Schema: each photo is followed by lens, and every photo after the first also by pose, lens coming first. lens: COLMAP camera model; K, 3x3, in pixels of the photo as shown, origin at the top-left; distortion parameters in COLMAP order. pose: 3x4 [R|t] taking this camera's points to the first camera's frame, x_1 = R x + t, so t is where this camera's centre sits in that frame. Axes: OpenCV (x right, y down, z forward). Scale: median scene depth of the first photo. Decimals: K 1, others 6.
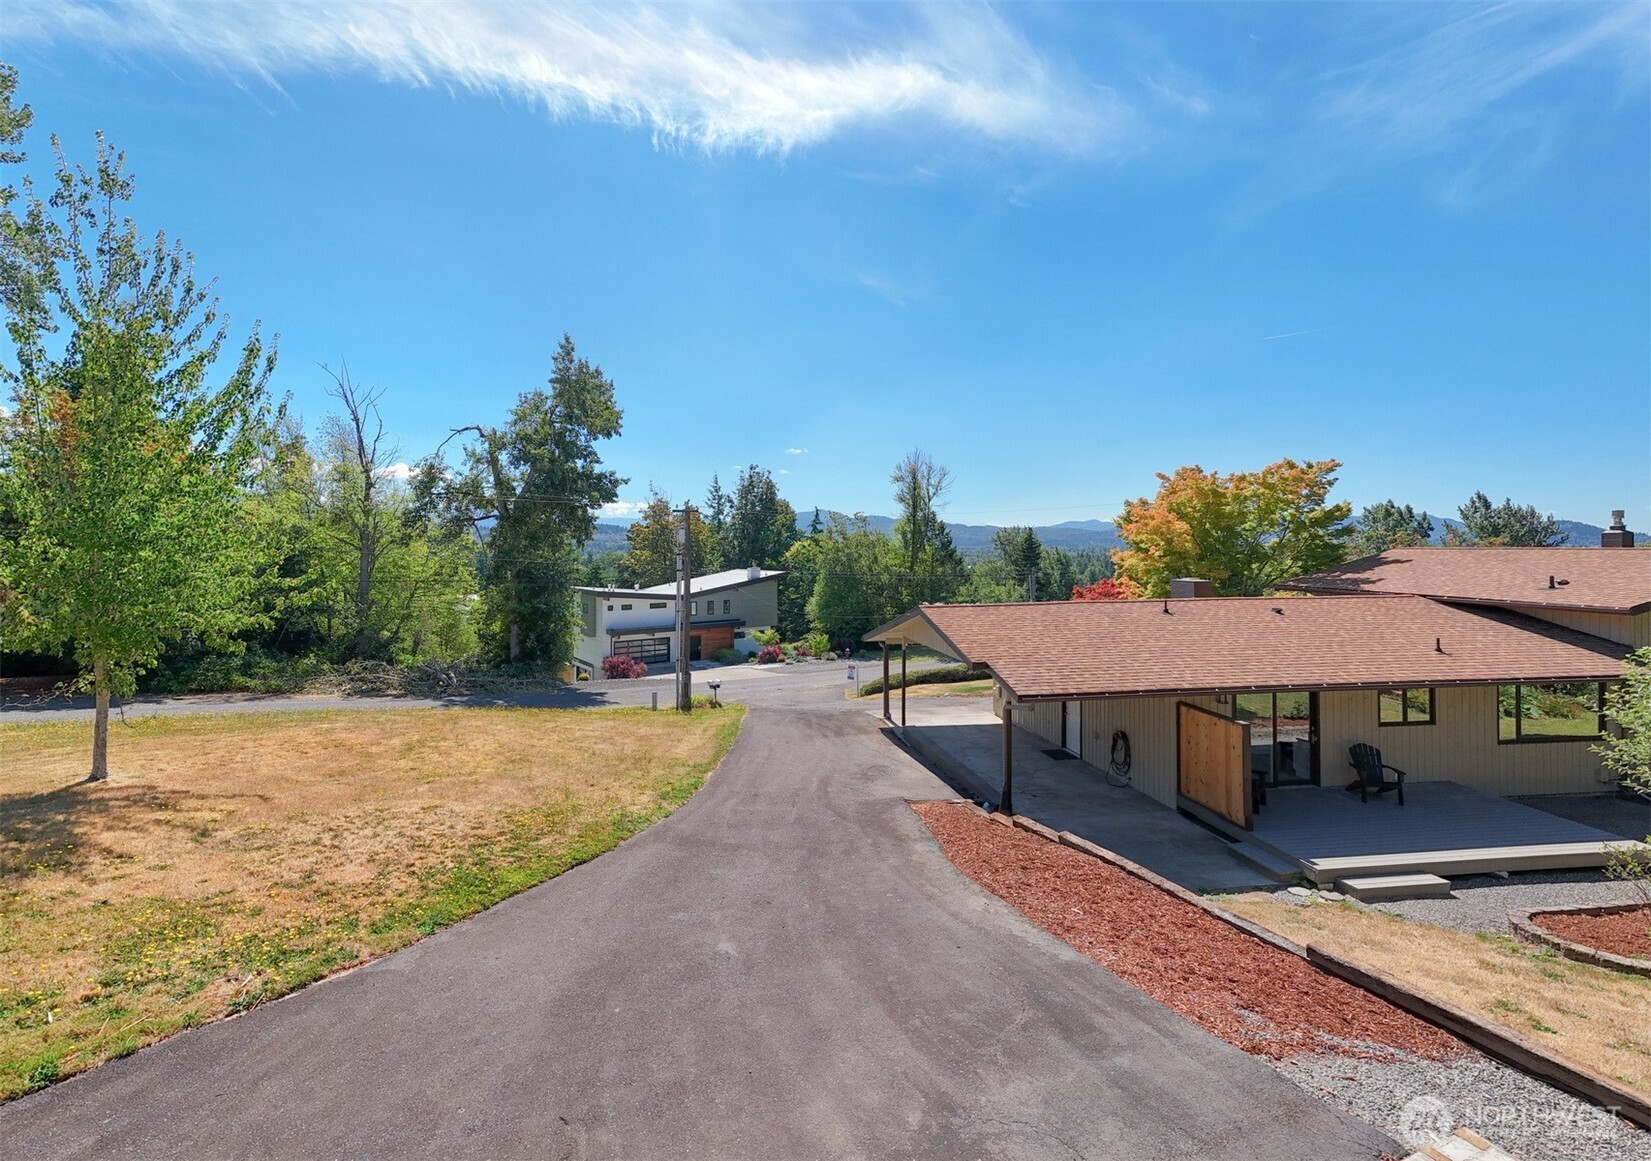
lens RADIAL K [[735.0, 0, 823.7], [0, 735.0, 567.7], [0, 0, 1]] dist [0.022460, -0.004063]
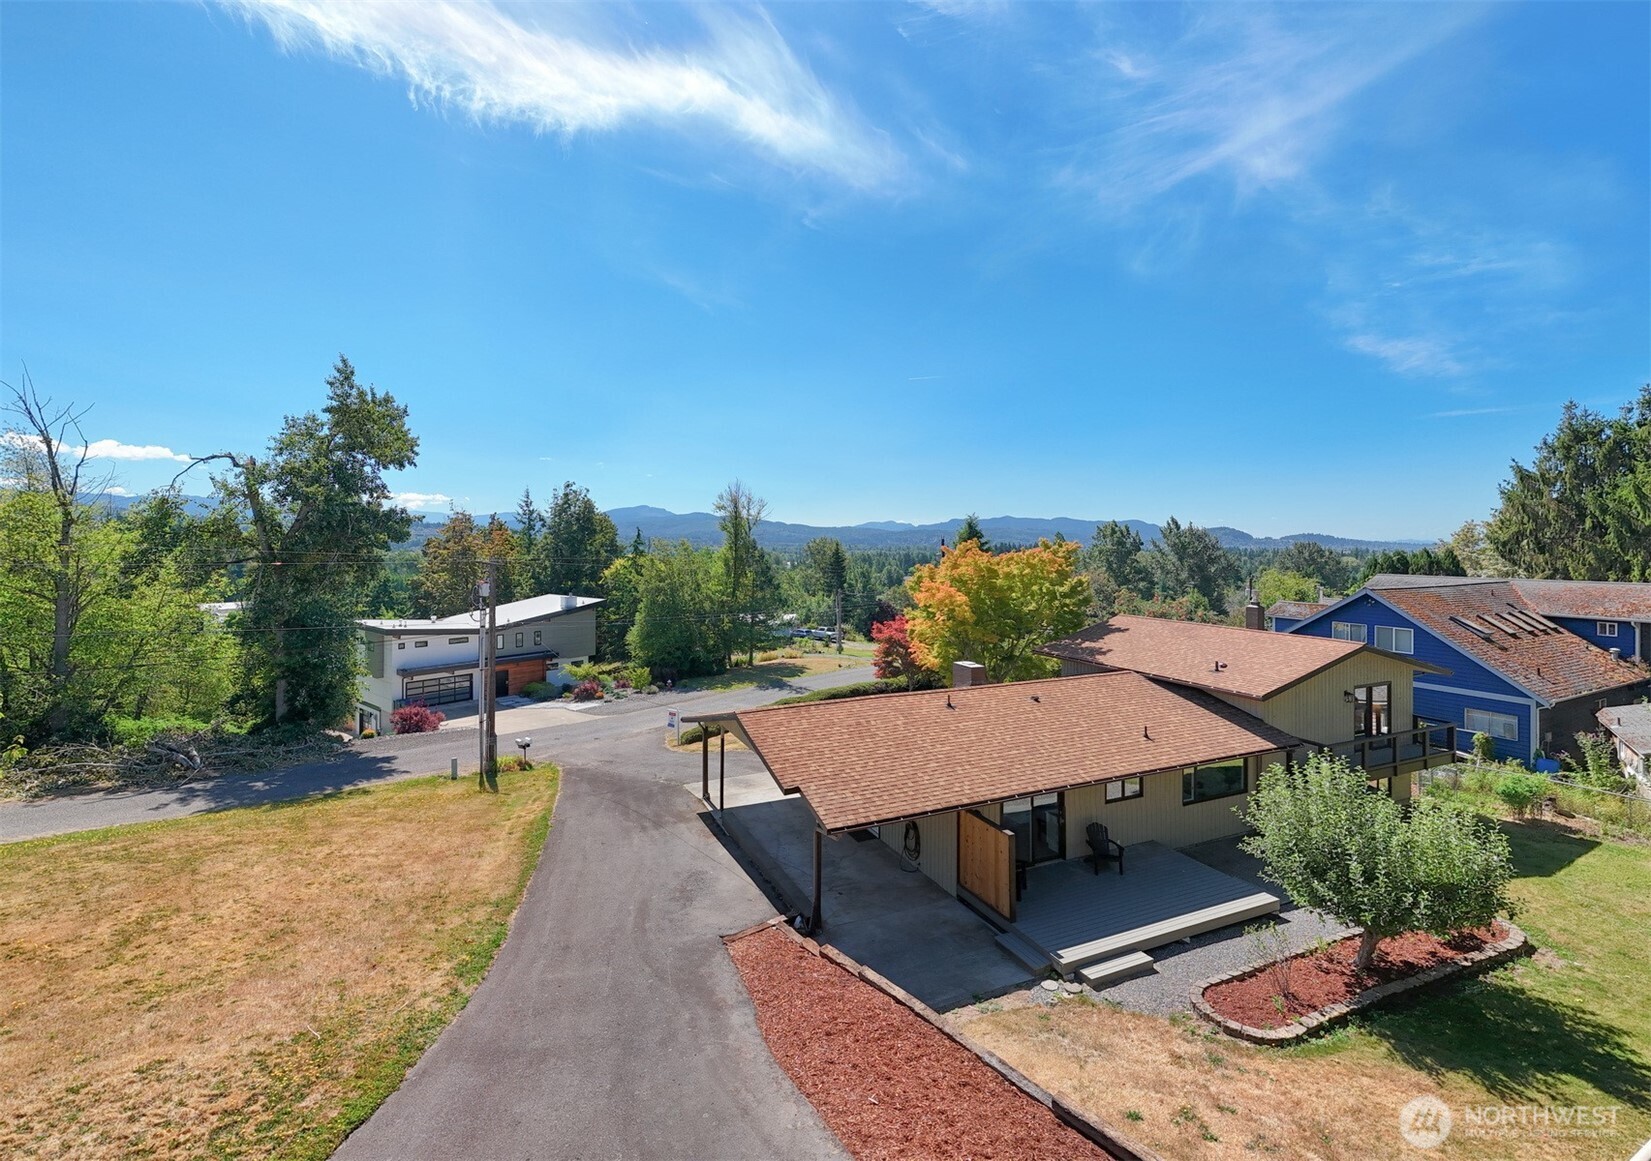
lens RADIAL K [[698.9, 0, 847.8], [0, 698.9, 554.0], [0, 0, 1]] dist [0.011215, -0.001311]
pose [[0.960119, 0.001062, 0.279590, 0.003200], [0.001119, 0.999970, -0.007641, -0.138049], [-0.279590, 0.007649, 0.960089, -0.004139]]
